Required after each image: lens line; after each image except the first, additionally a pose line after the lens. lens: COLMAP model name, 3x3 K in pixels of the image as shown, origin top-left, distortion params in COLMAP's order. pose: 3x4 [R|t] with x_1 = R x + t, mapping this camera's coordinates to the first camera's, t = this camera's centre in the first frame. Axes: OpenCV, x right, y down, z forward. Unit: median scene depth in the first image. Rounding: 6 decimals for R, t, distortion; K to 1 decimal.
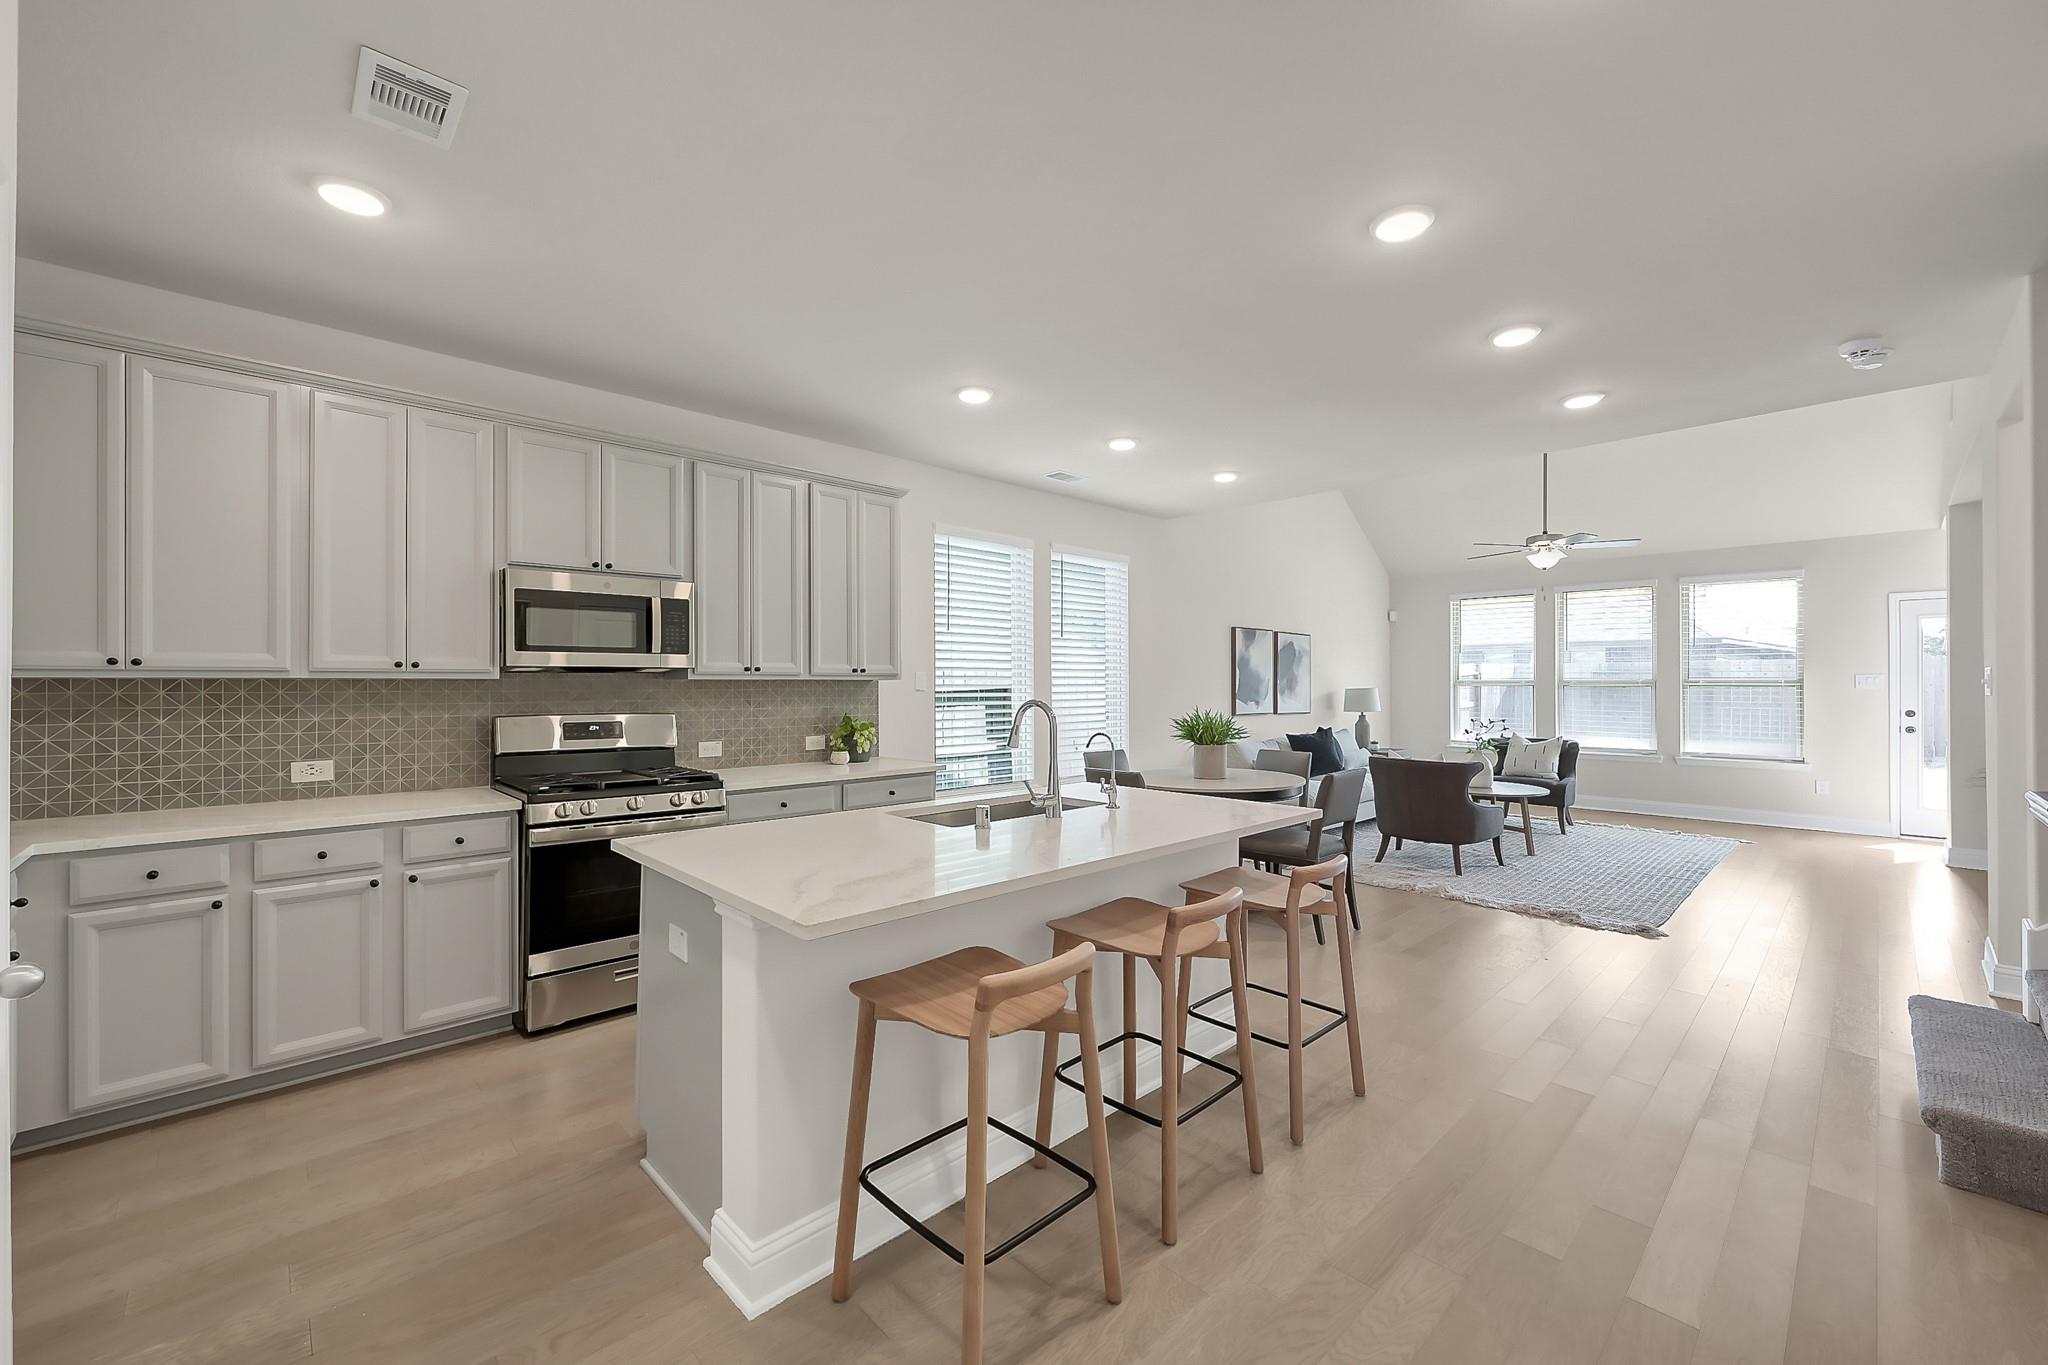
lens RADIAL K [[826.5, 0, 1024.0], [0, 826.5, 682.5], [0, 0, 1]] dist [-0.000623, -0.000001]
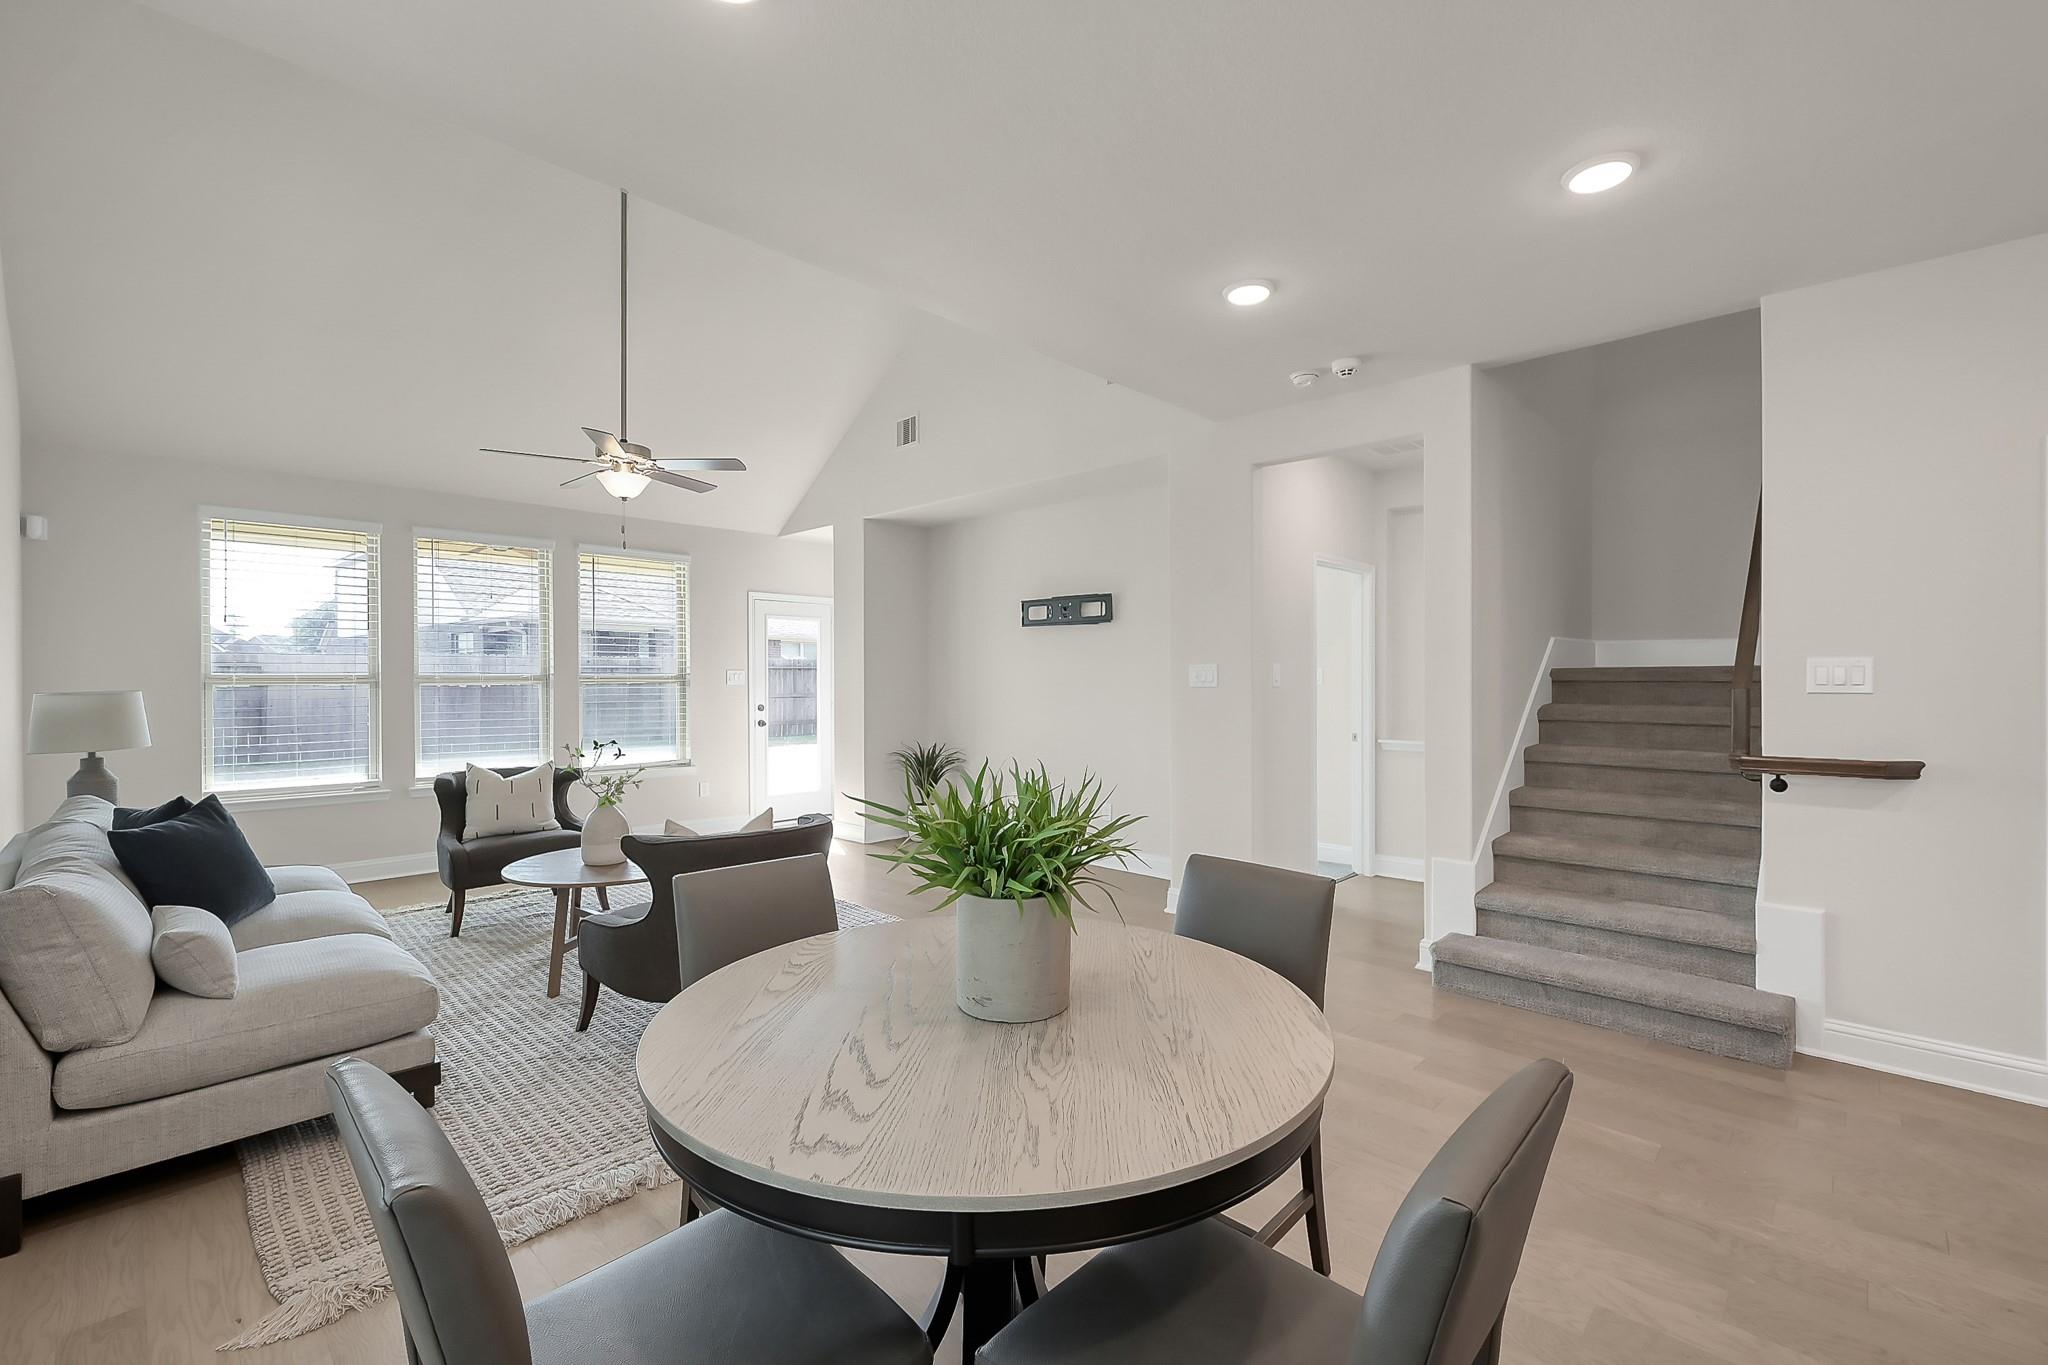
lens RADIAL K [[882.4, 0, 1024.0], [0, 882.4, 682.5], [0, 0, 1]] dist [-0.001399, -0.000154]
pose [[-0.036642, -0.005124, 0.999315, -0.051920], [0.001072, 0.999986, 0.005167, 0.000176], [-0.999328, 0.001260, -0.036636, 0.657773]]
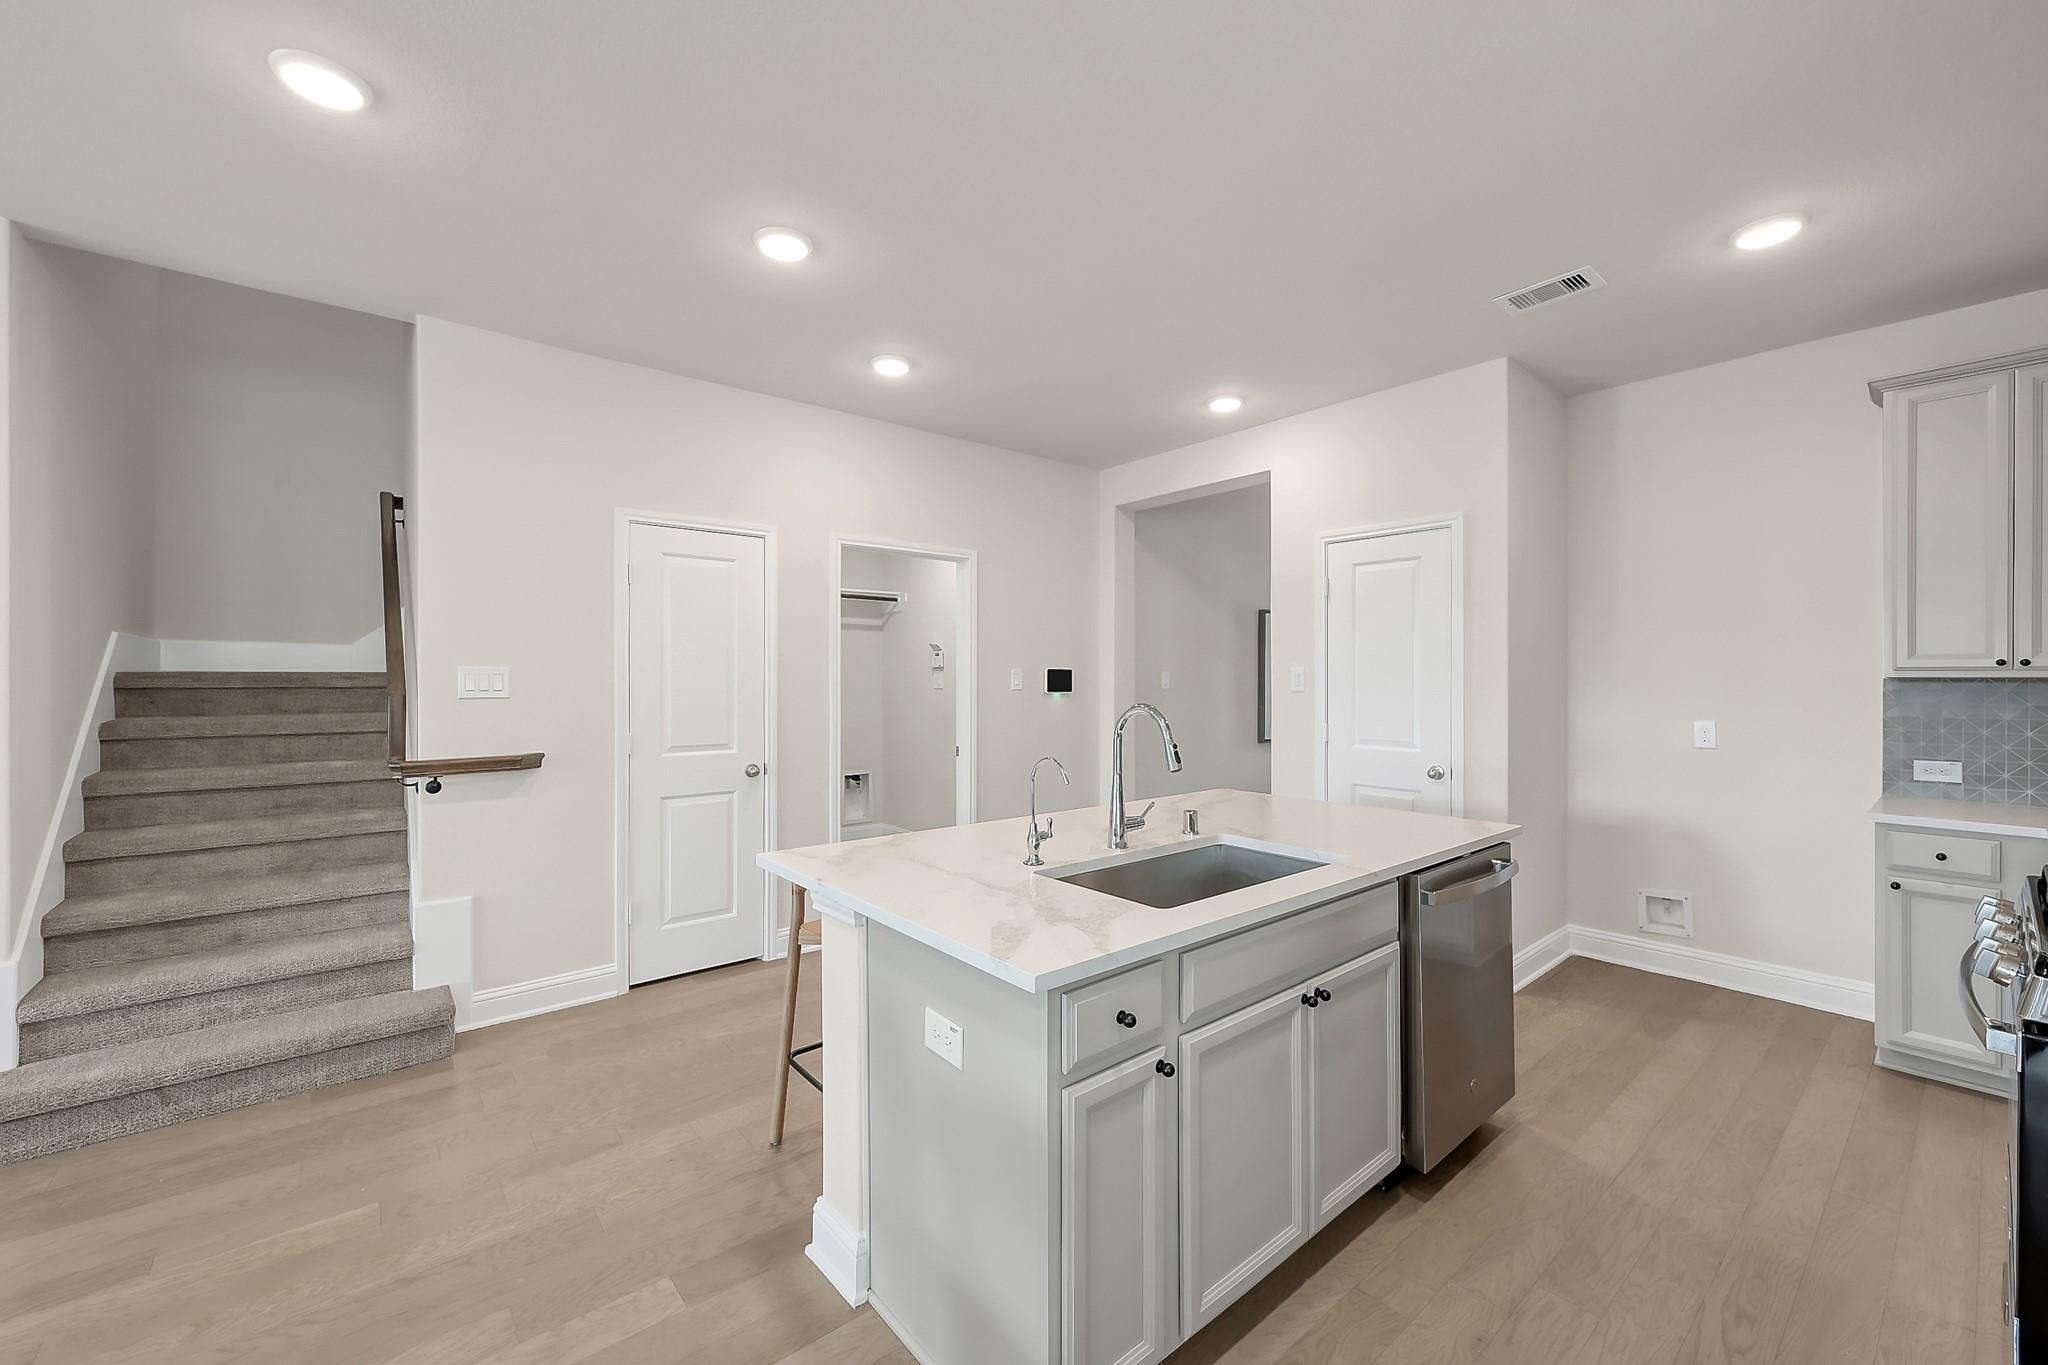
lens RADIAL K [[809.3, 0, 1024.0], [0, 809.3, 682.5], [0, 0, 1]] dist [-0.000213, 0.000021]
pose [[-0.997295, 0.000340, 0.073502, 0.061510], [0.000283, 1.000000, -0.000790, -0.000082], [-0.073502, -0.000767, -0.997295, 0.666314]]
